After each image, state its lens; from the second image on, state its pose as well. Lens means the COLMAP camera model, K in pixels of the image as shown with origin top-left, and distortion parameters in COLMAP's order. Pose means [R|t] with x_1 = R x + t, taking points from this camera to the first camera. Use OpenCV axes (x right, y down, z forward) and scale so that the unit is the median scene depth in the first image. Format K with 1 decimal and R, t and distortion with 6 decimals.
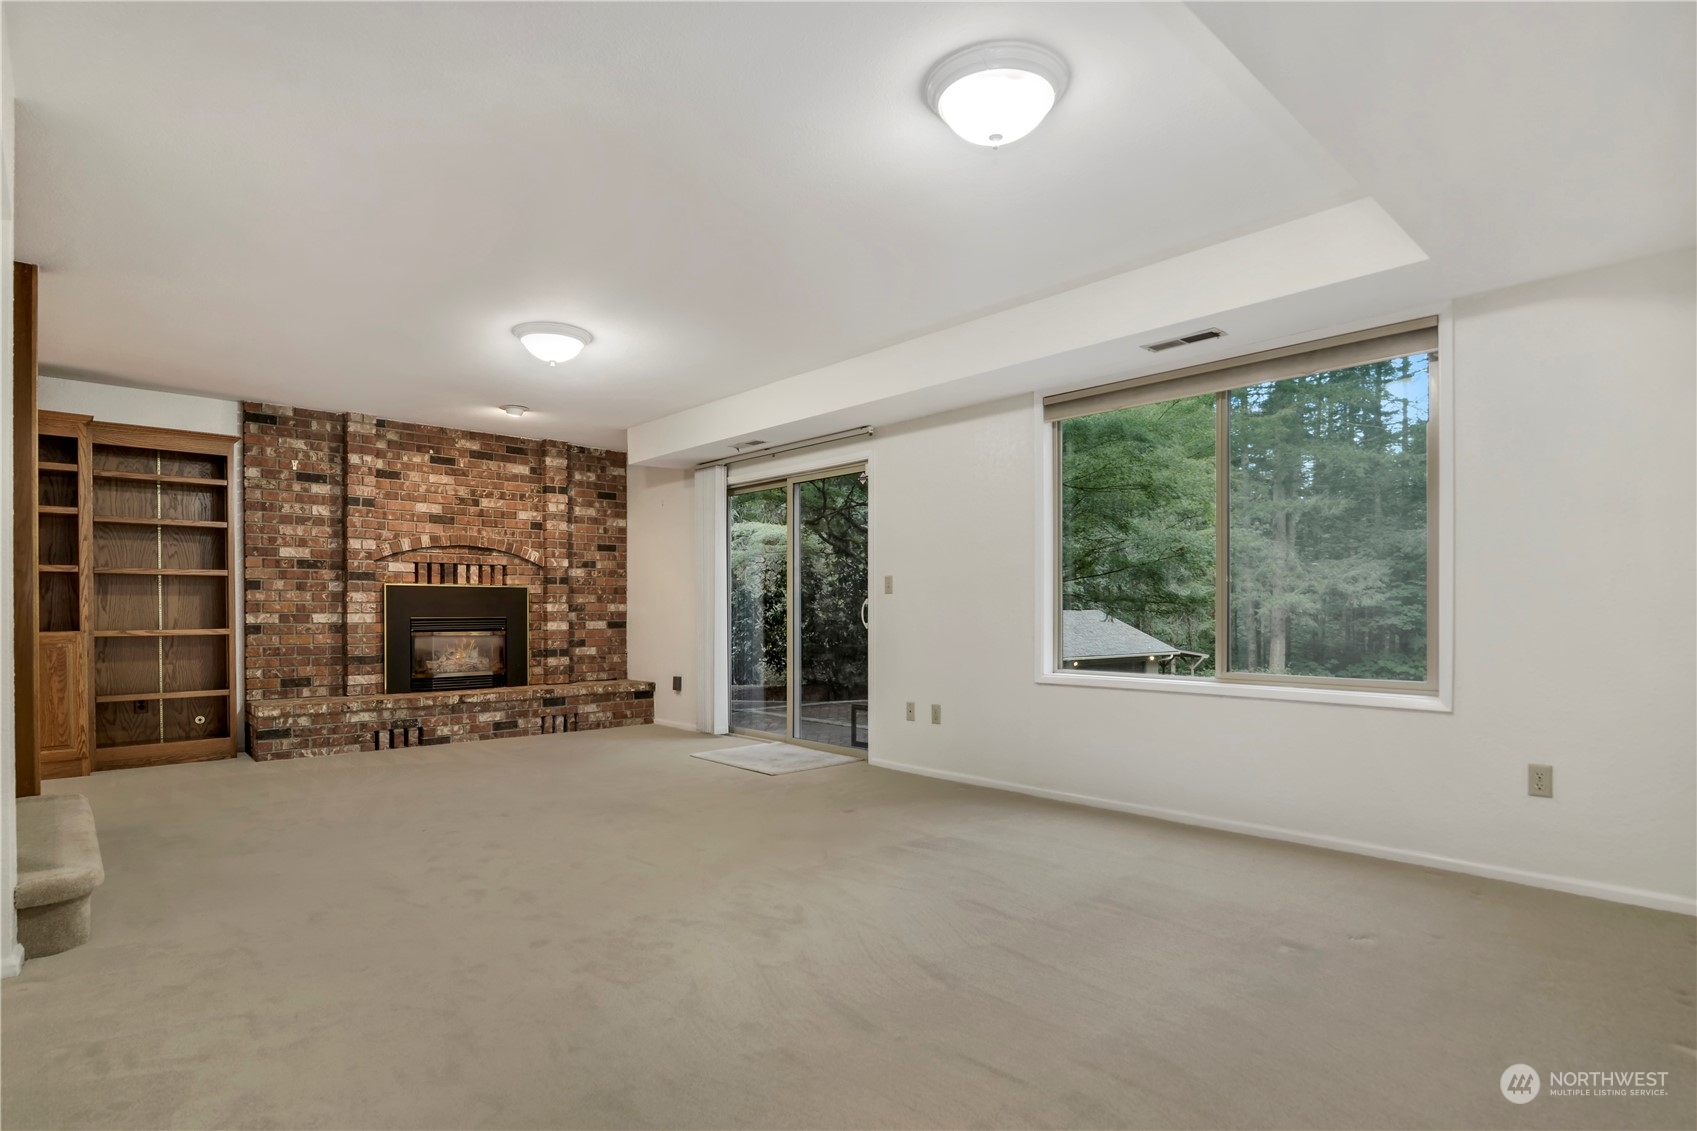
lens RADIAL K [[861.6, 0, 845.5], [0, 861.6, 613.8], [0, 0, 1]] dist [-0.001364, 0.000626]
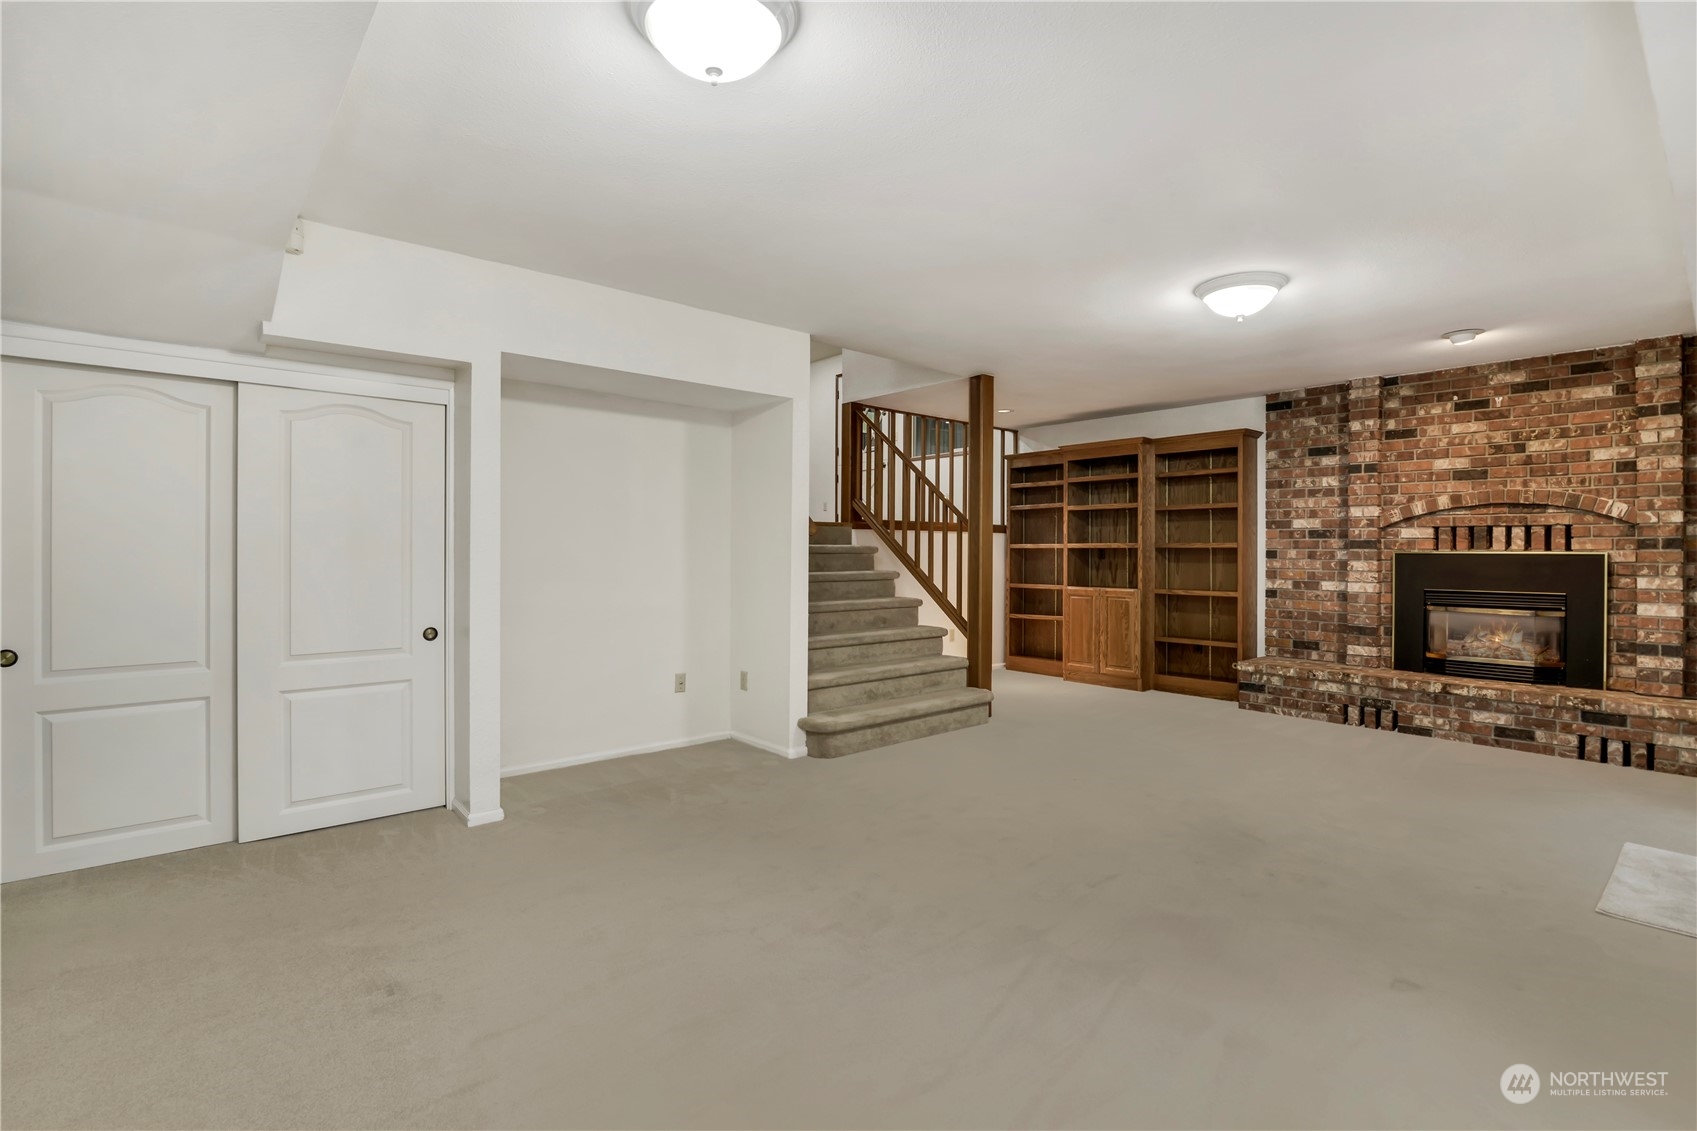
lens RADIAL K [[798.1, 0, 848.4], [0, 798.1, 555.3], [0, 0, 1]] dist [-0.001543, -0.000271]
pose [[-0.016550, 0.005736, -0.999847, 0.348818], [-0.010005, 0.999933, 0.005902, -0.030733], [0.999813, 0.010101, -0.016491, 0.429670]]
